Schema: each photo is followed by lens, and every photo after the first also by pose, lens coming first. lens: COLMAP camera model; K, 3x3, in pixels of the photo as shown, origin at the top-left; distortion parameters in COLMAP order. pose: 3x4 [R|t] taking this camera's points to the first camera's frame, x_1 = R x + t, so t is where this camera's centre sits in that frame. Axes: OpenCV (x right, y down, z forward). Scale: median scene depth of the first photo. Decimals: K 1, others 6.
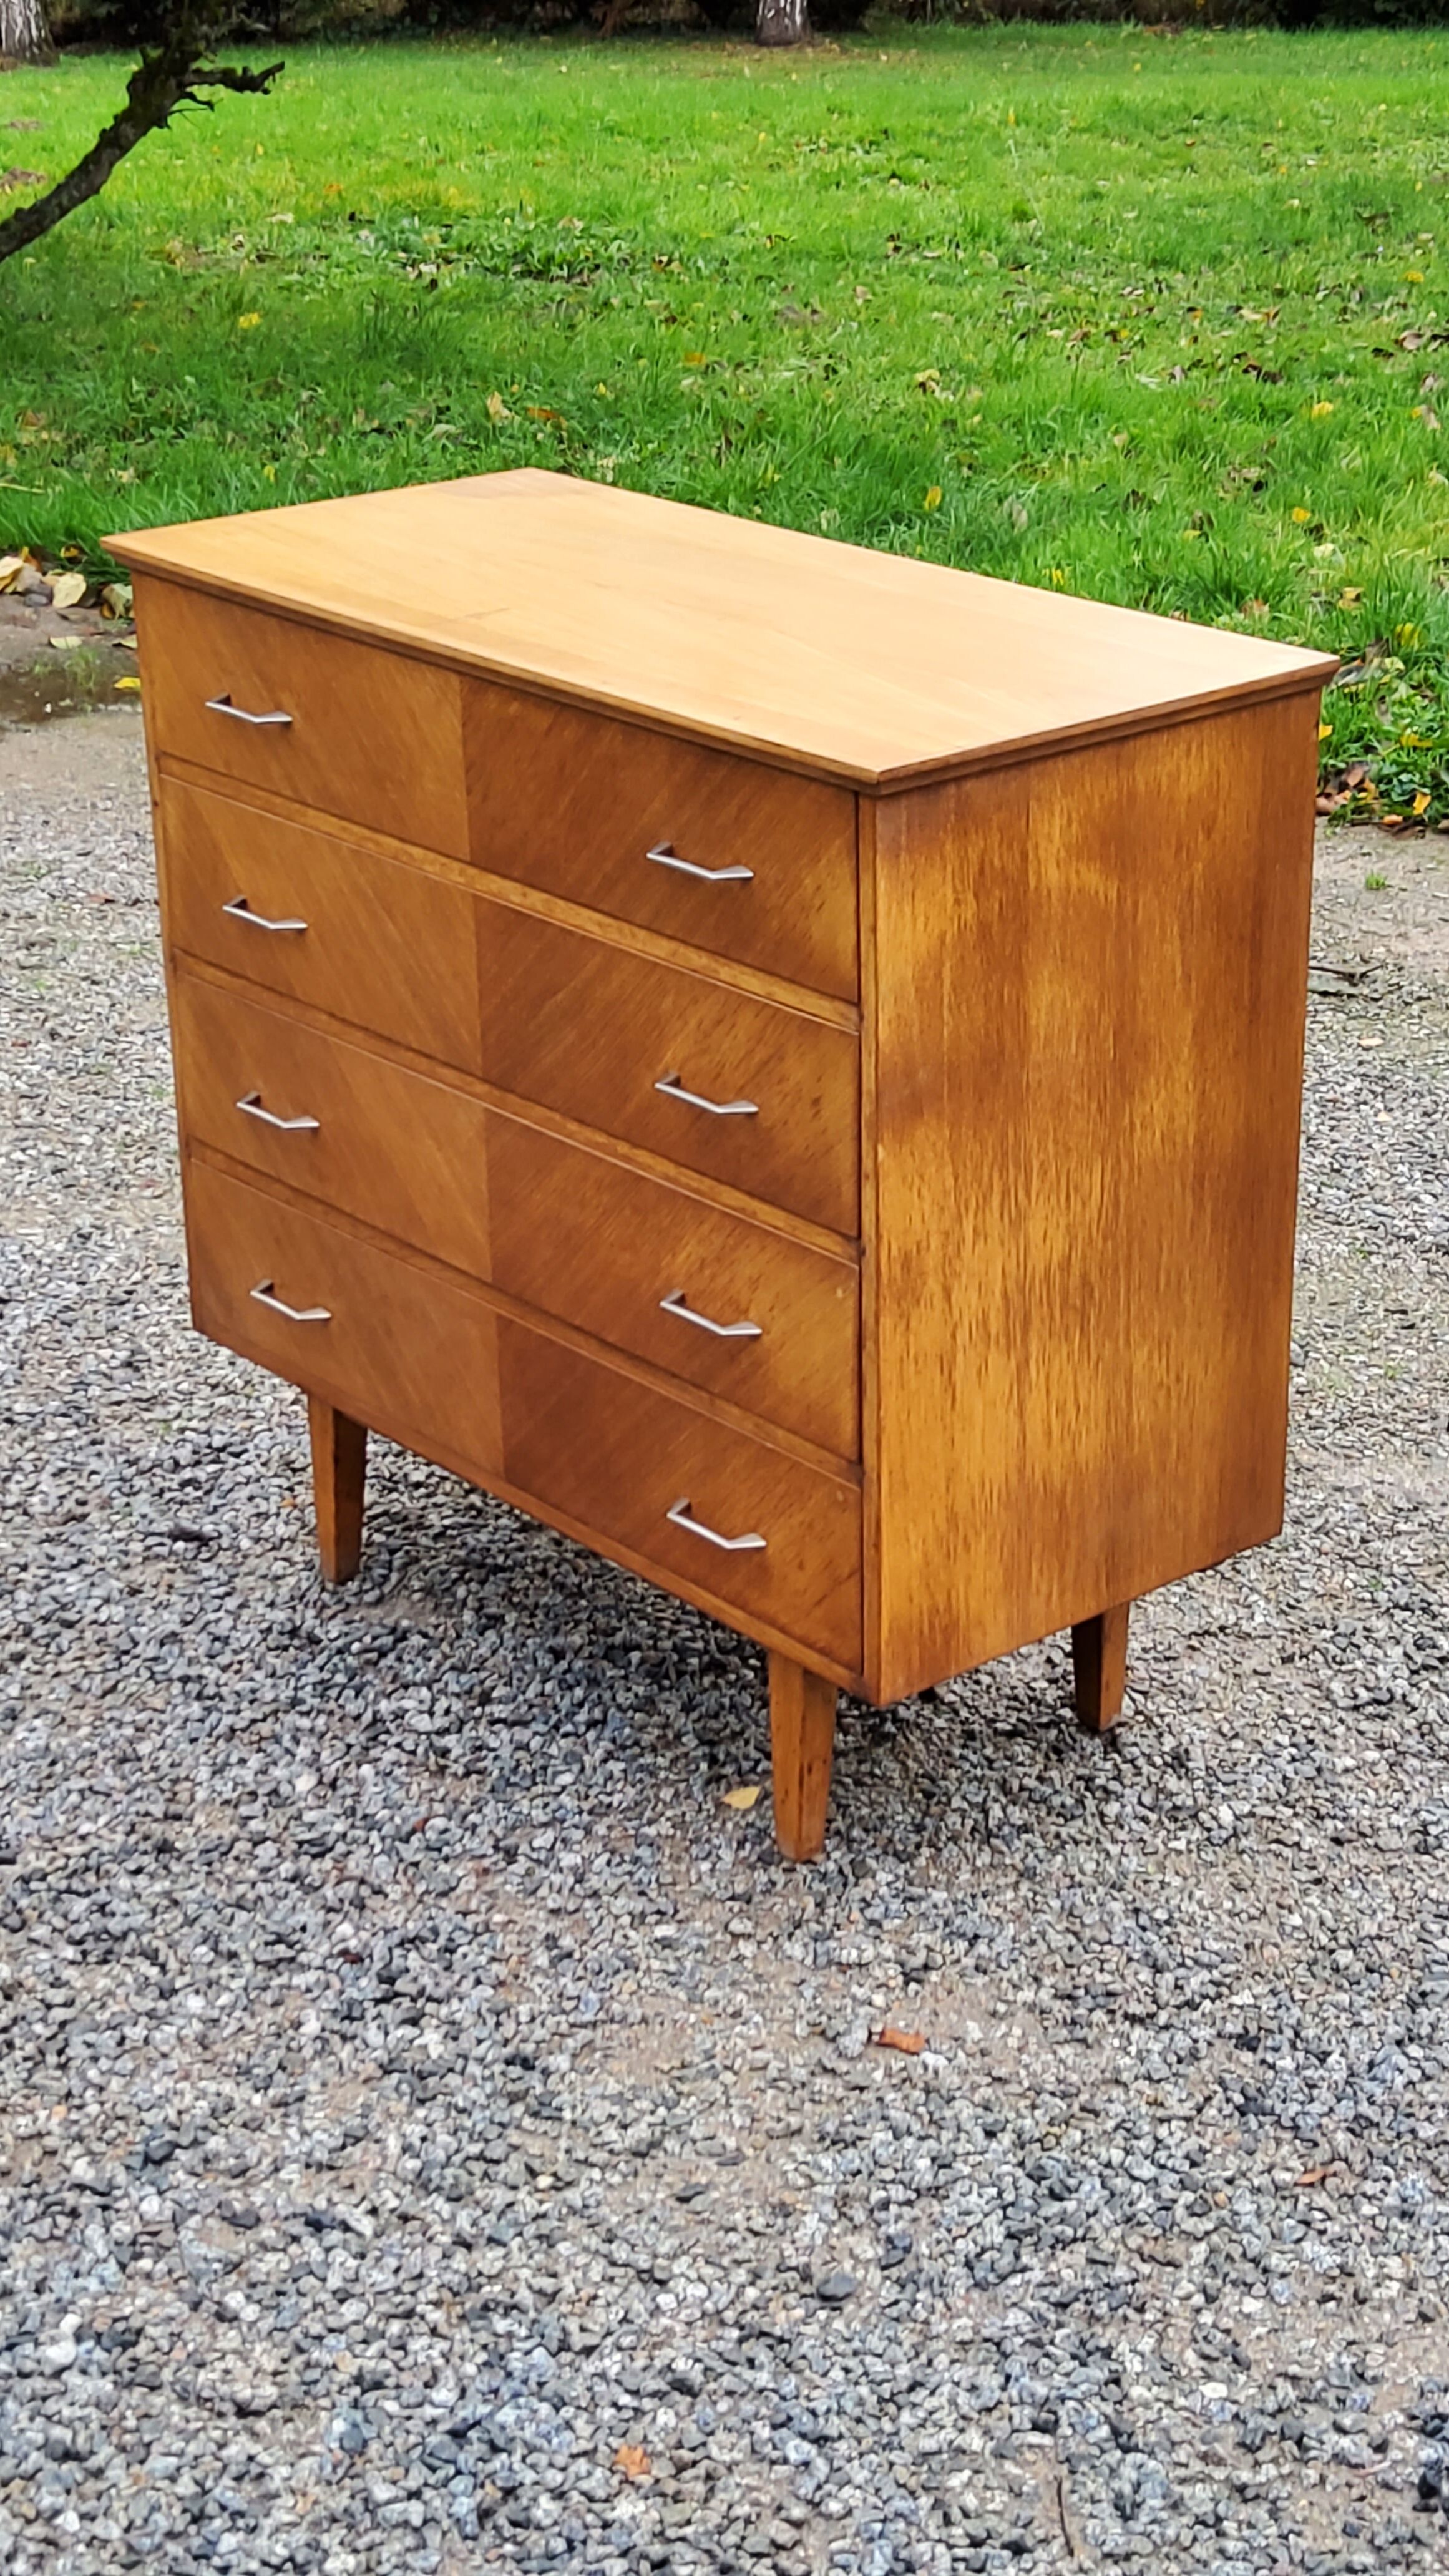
lens RADIAL K [[3828.8, 0, 740.8], [0, 3828.8, 1223.2], [0, 0, 1]] dist [0.105568, 0.000000]
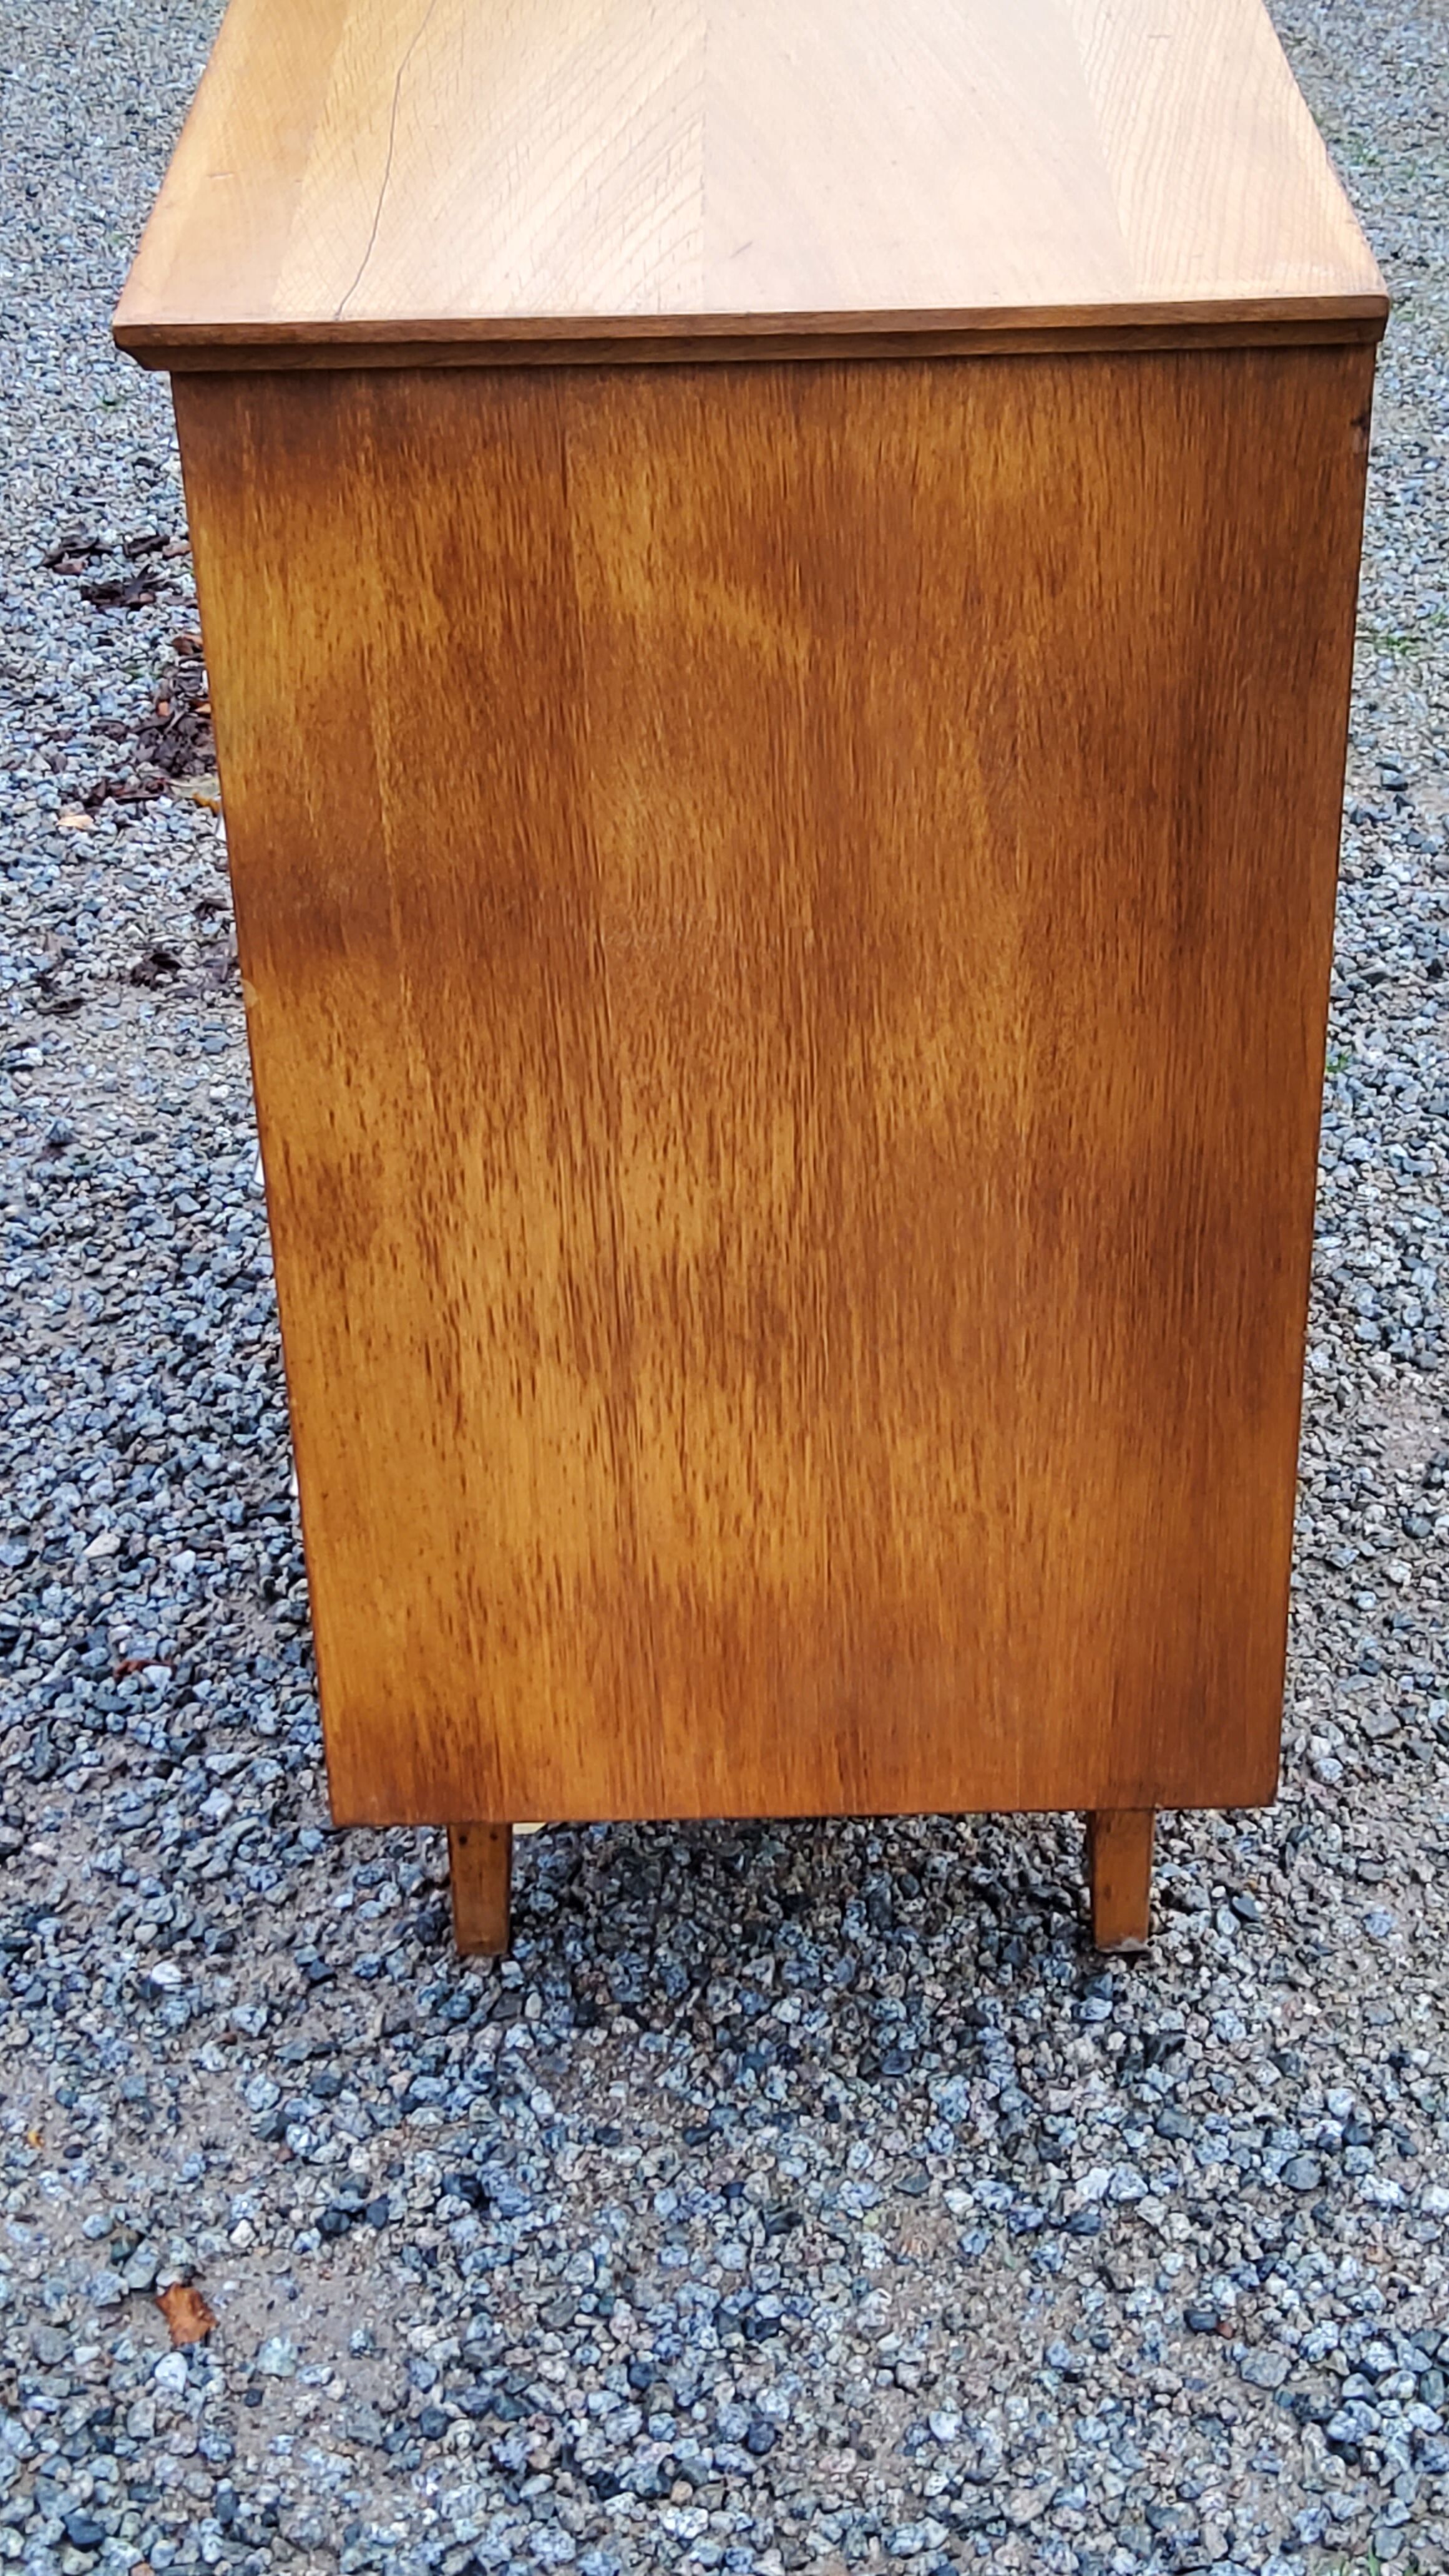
lens RADIAL K [[3828.8, 0, 716.7], [0, 3828.8, 1263.3], [0, 0, 1]] dist [0.105568, 0.000000]
pose [[0.768143, 0.342947, -0.540688, 0.382102], [-0.225054, 0.935190, 0.273441, -0.141425], [0.599422, -0.088358, 0.795541, 0.531844]]
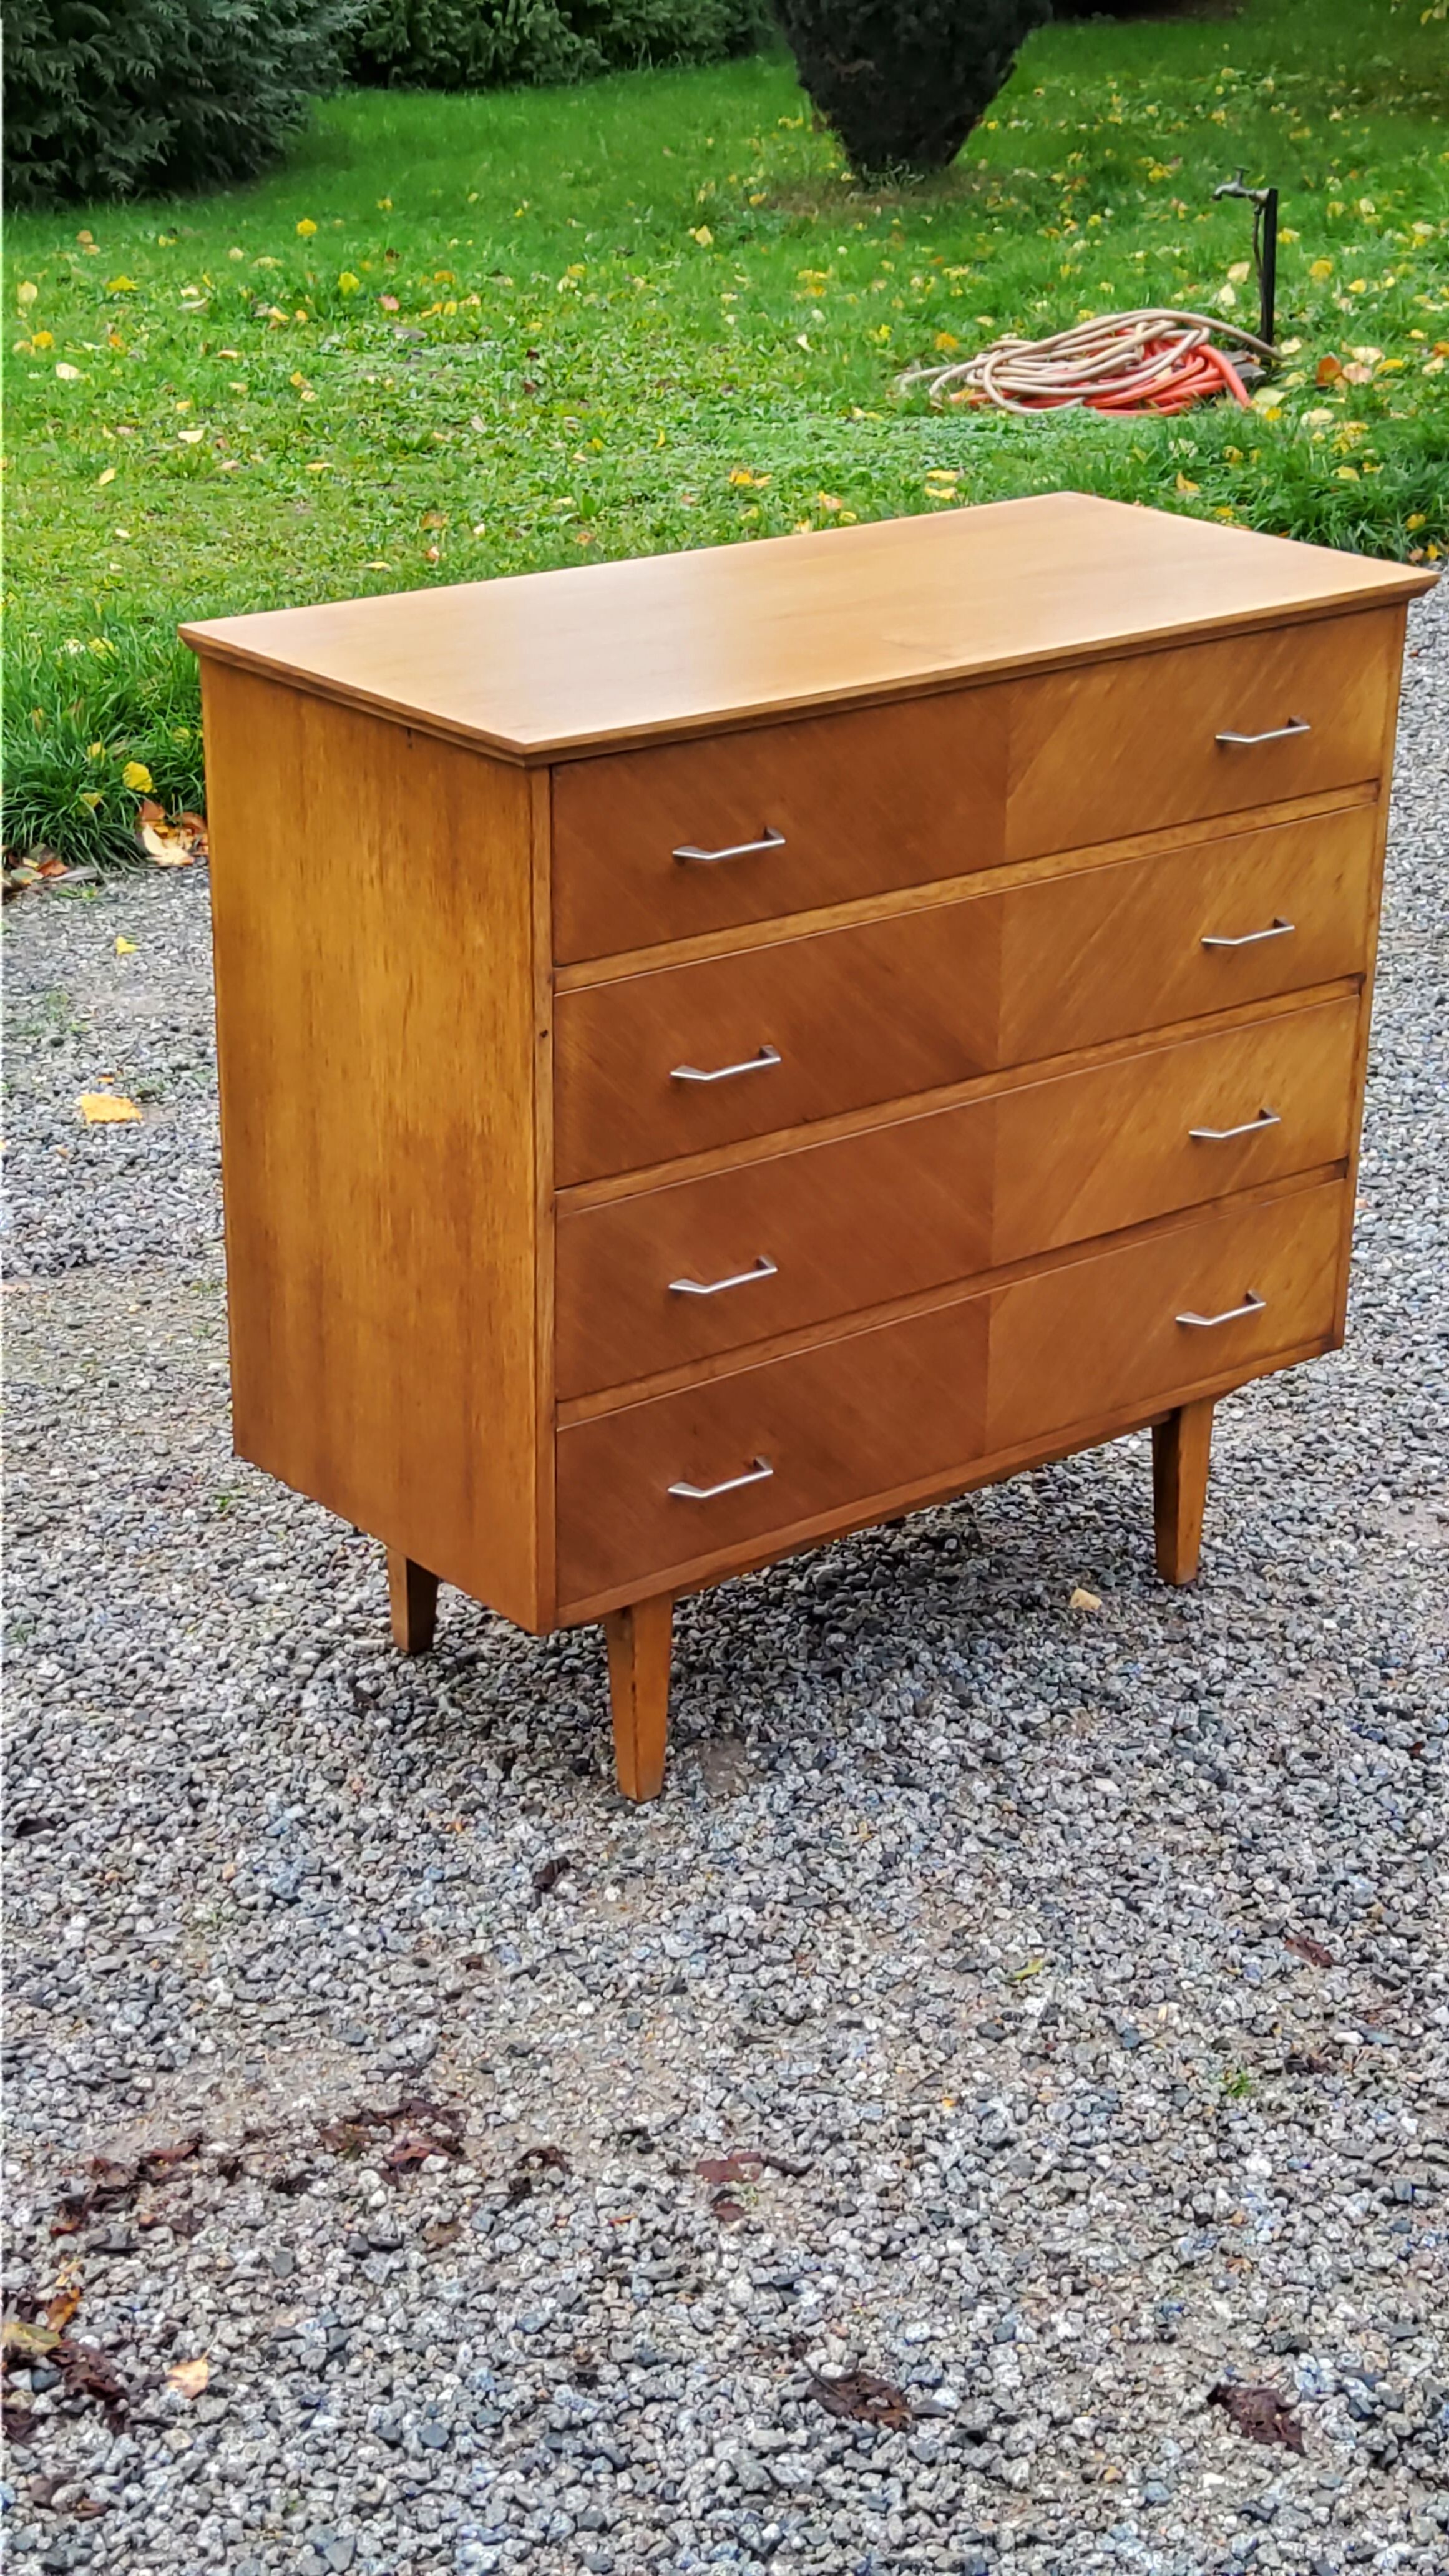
lens RADIAL K [[3828.8, 0, 729.9], [0, 3828.8, 1261.8], [0, 0, 1]] dist [0.105568, 0.000000]
pose [[0.004773, -0.363148, 0.931719, -1.094748], [0.360941, 0.869545, 0.337066, -0.383102], [-0.932577, 0.334686, 0.135226, 0.981867]]
